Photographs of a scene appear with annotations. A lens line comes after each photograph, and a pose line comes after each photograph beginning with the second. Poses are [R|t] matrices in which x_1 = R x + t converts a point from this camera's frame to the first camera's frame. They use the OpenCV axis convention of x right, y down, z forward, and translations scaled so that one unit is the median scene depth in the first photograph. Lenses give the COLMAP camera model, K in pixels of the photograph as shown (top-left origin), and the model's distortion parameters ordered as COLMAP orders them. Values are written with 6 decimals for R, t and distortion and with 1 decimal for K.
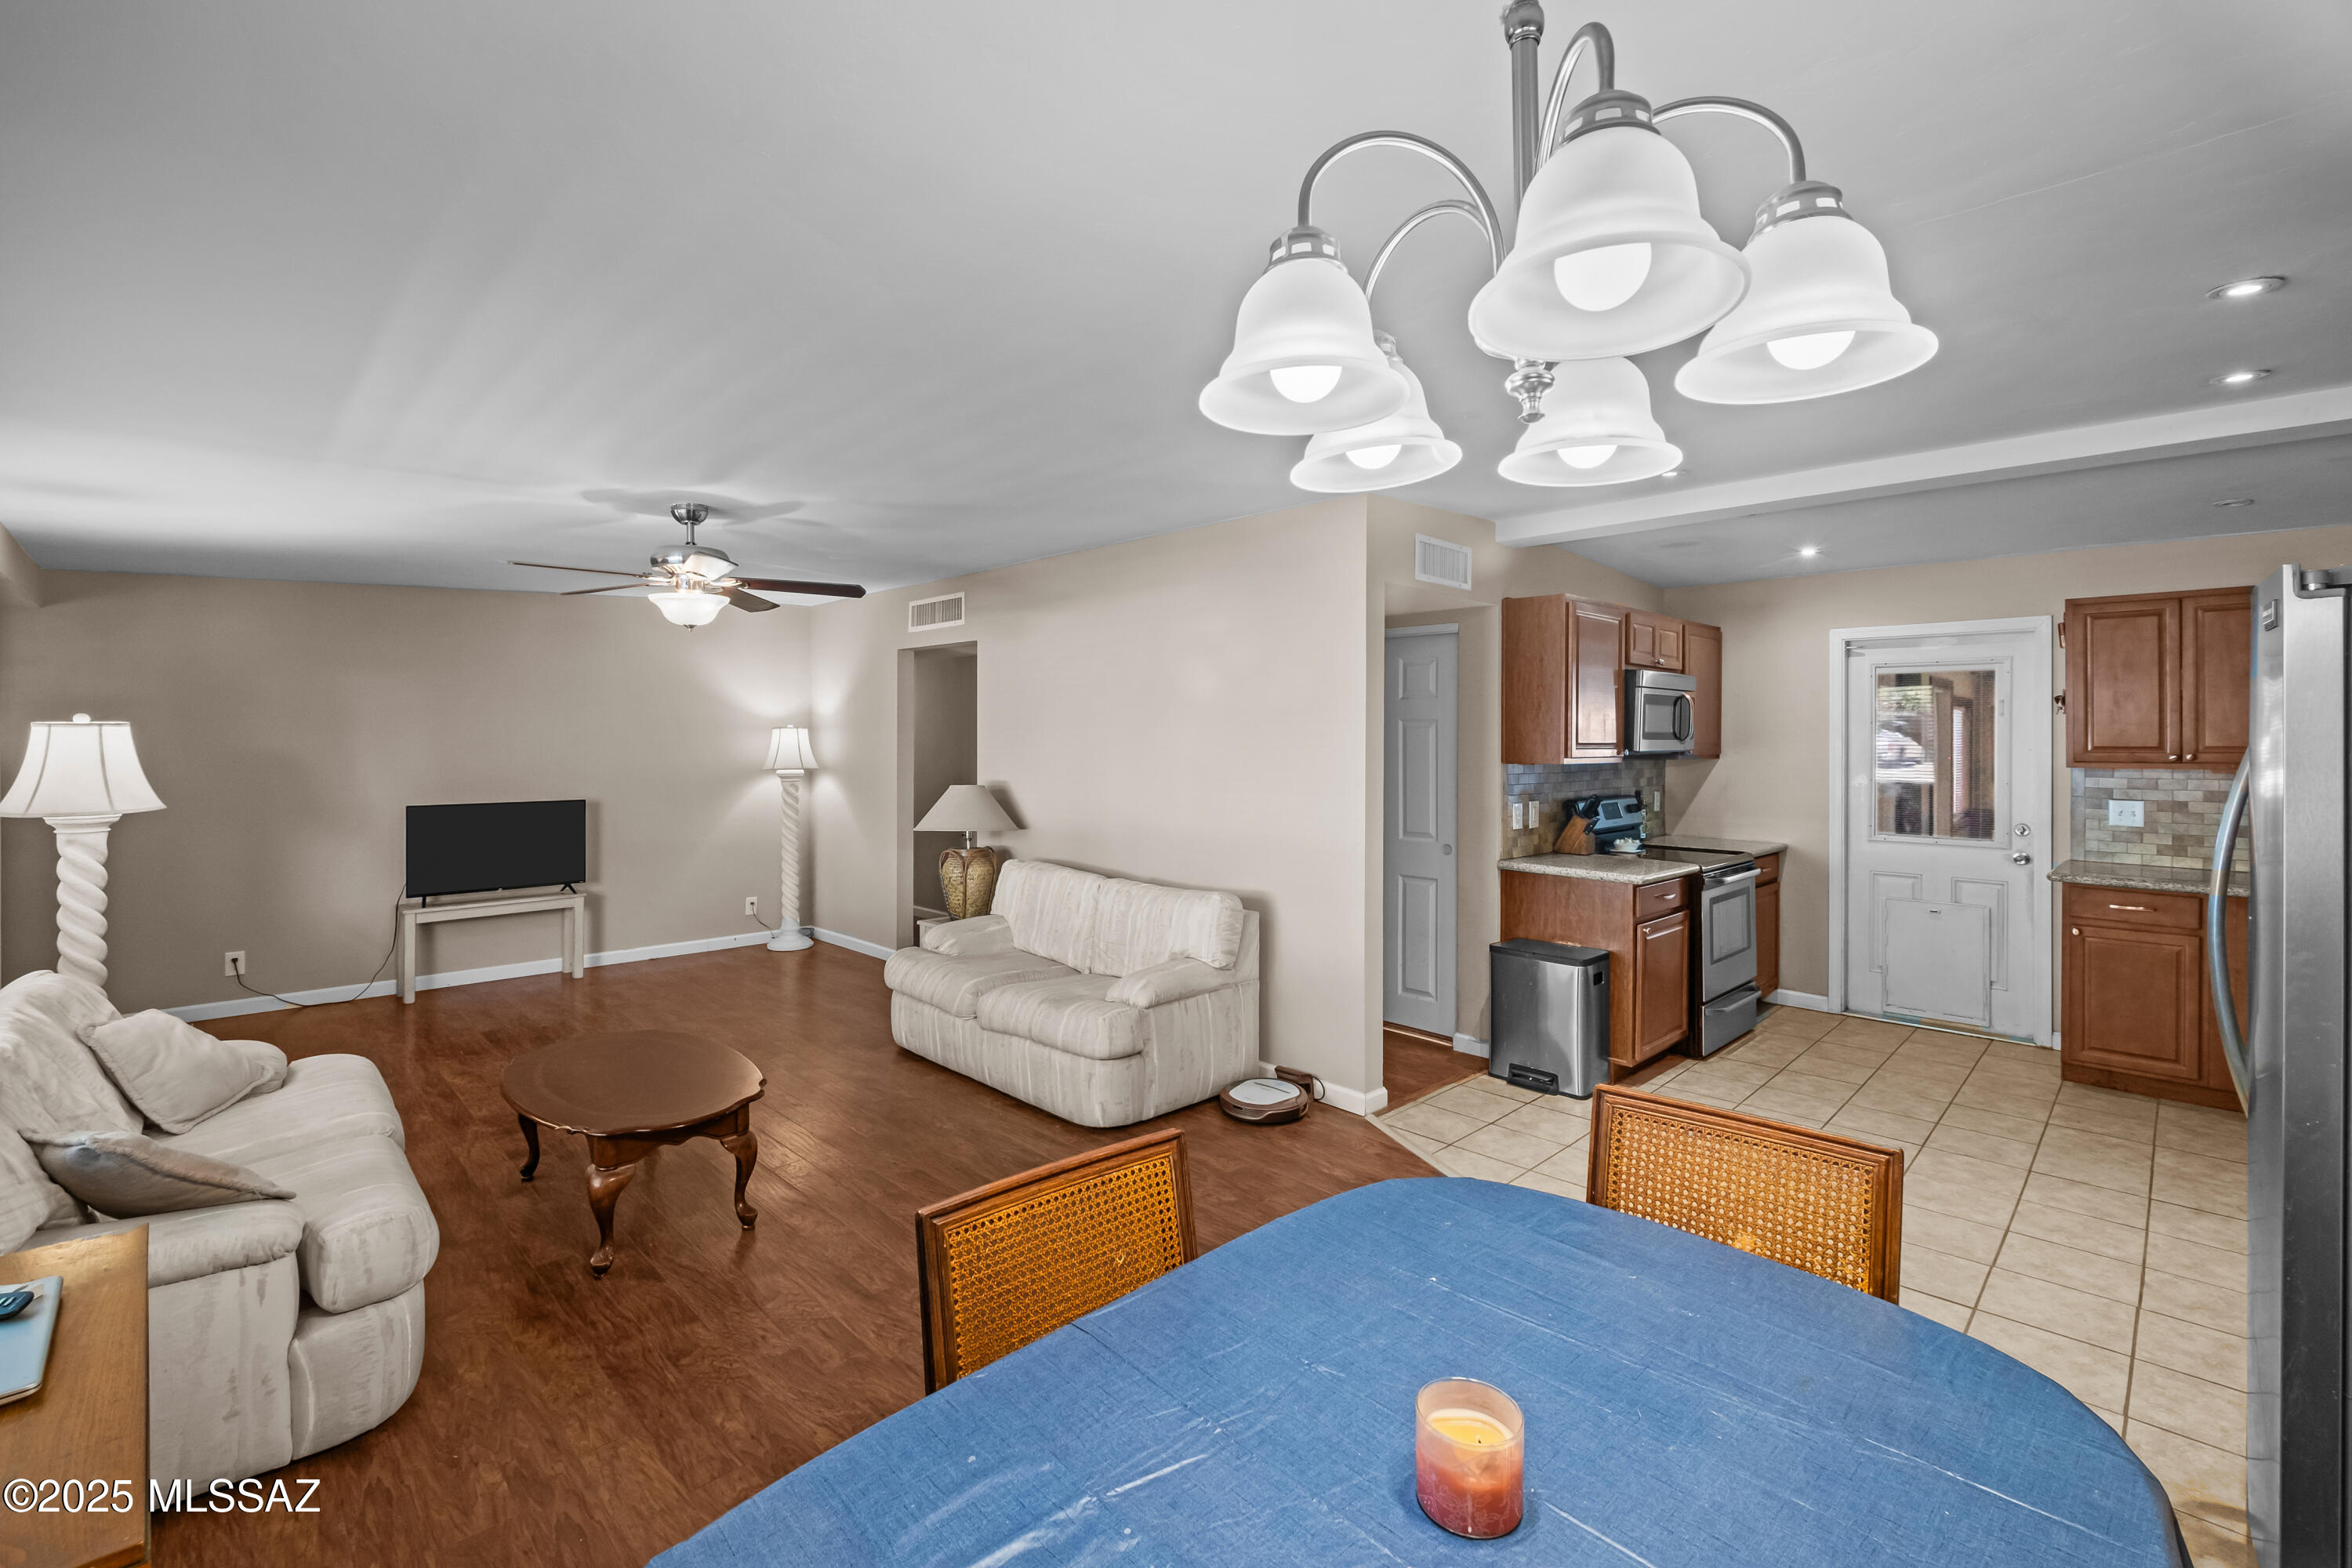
lens RADIAL K [[1020.7, 0, 1175.6], [0, 1020.7, 736.1], [0, 0, 1]] dist [-0.014686, -0.000043]
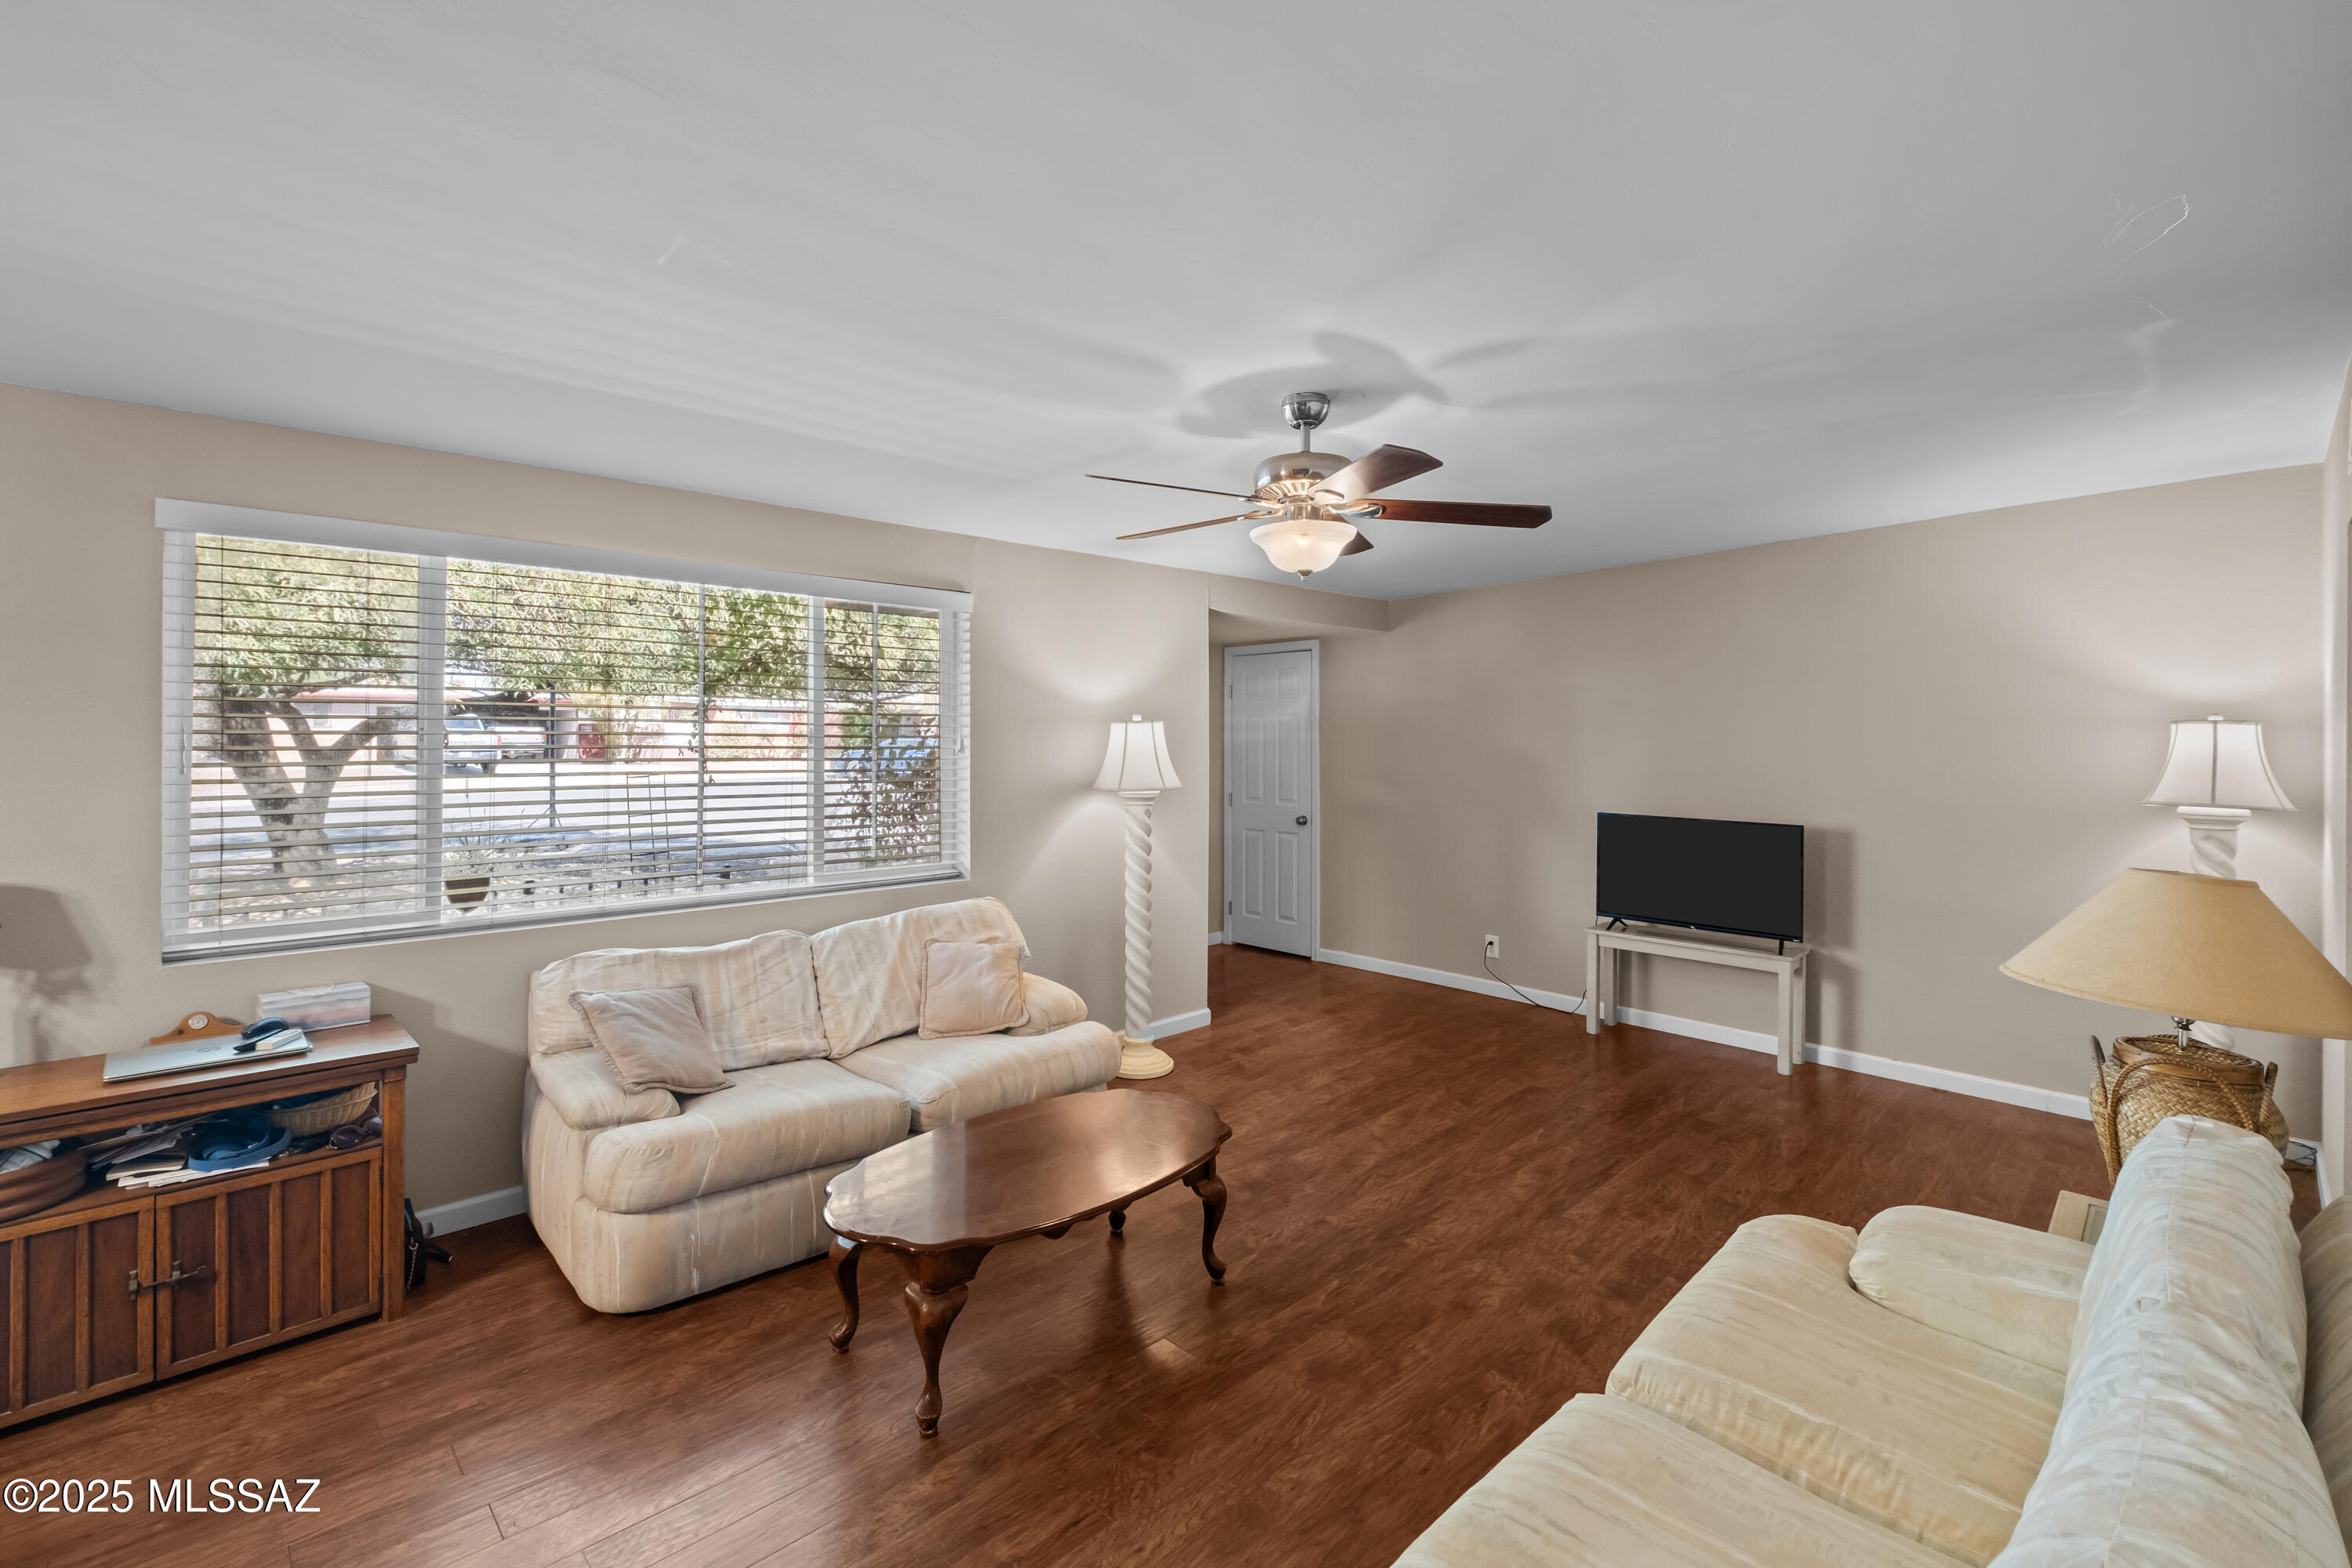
lens RADIAL K [[1020.7, 0, 1179.3], [0, 1020.7, 735.0], [0, 0, 1]] dist [-0.014686, -0.000043]
pose [[-0.013377, 0.004987, -0.999898, 0.148614], [-0.007743, 0.999957, 0.005091, -0.001844], [0.999881, 0.007810, -0.013338, 0.642019]]
